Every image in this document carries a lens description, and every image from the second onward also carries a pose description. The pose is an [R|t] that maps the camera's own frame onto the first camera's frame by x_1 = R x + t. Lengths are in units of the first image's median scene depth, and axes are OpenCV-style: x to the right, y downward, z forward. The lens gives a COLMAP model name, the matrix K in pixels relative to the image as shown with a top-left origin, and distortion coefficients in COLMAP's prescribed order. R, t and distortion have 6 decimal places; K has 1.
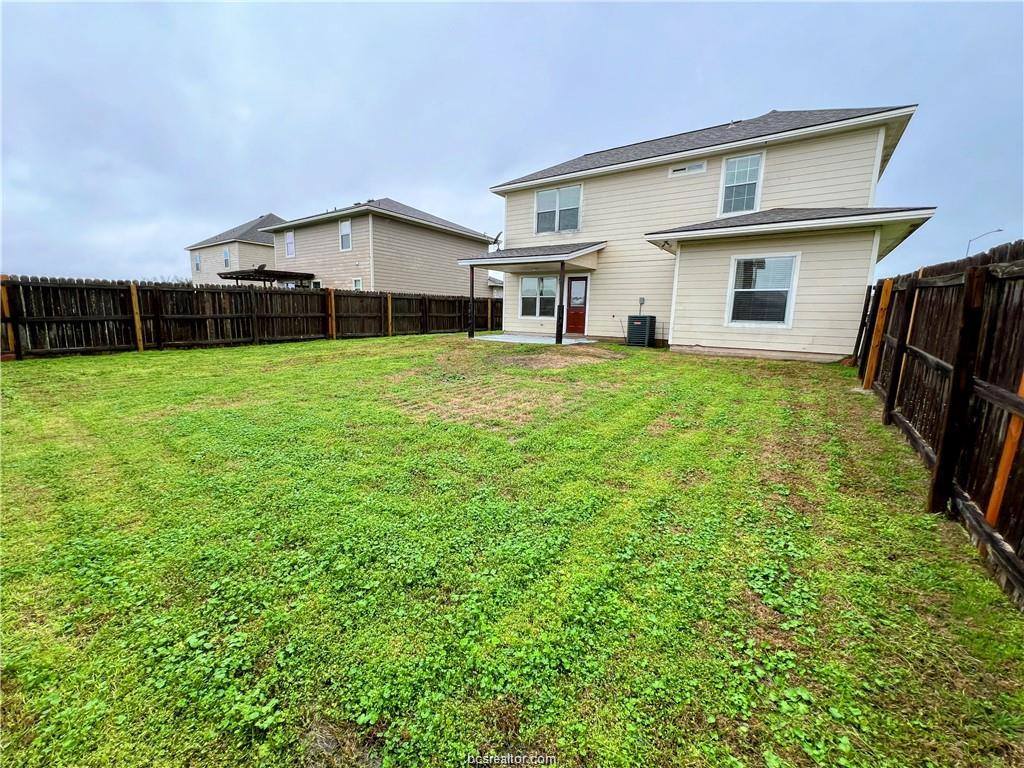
lens RADIAL K [[410.5, 0, 512.0], [0, 410.5, 384.0], [0, 0, 1]] dist [-0.000044, 0.000307]
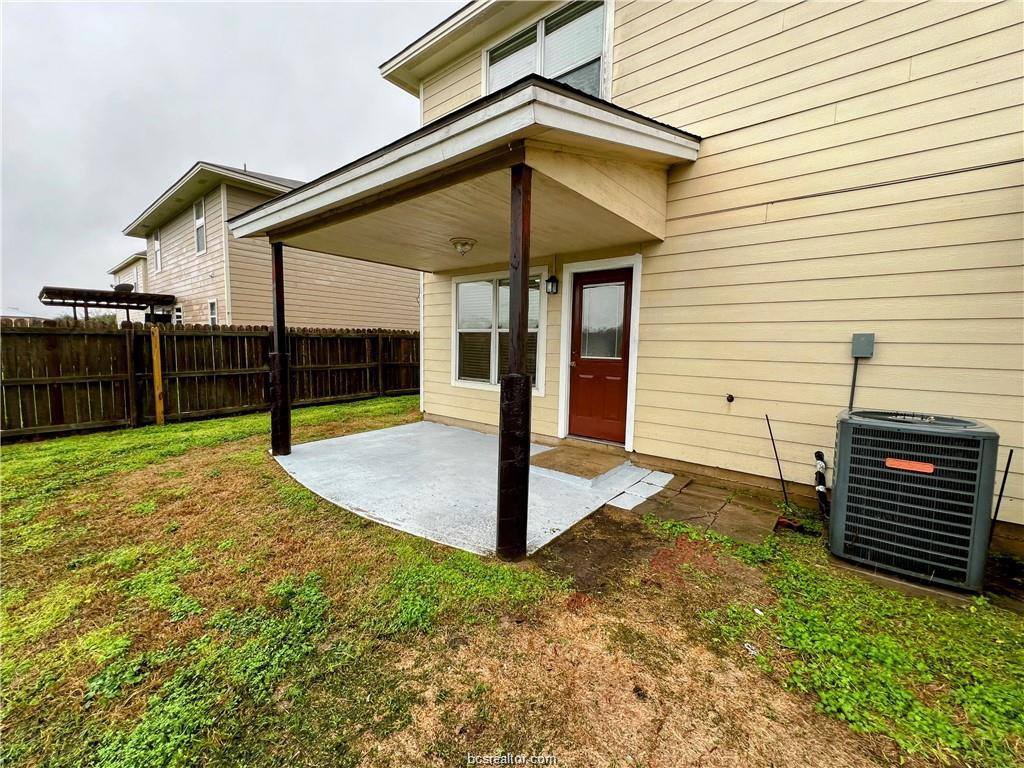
lens RADIAL K [[410.5, 0, 512.0], [0, 410.5, 384.0], [0, 0, 1]] dist [-0.000044, 0.000307]
pose [[0.998188, -0.000340, -0.060174, 0.100668], [-0.003999, 0.997398, -0.071978, -0.136061], [0.060042, 0.072088, 0.995589, 0.625382]]
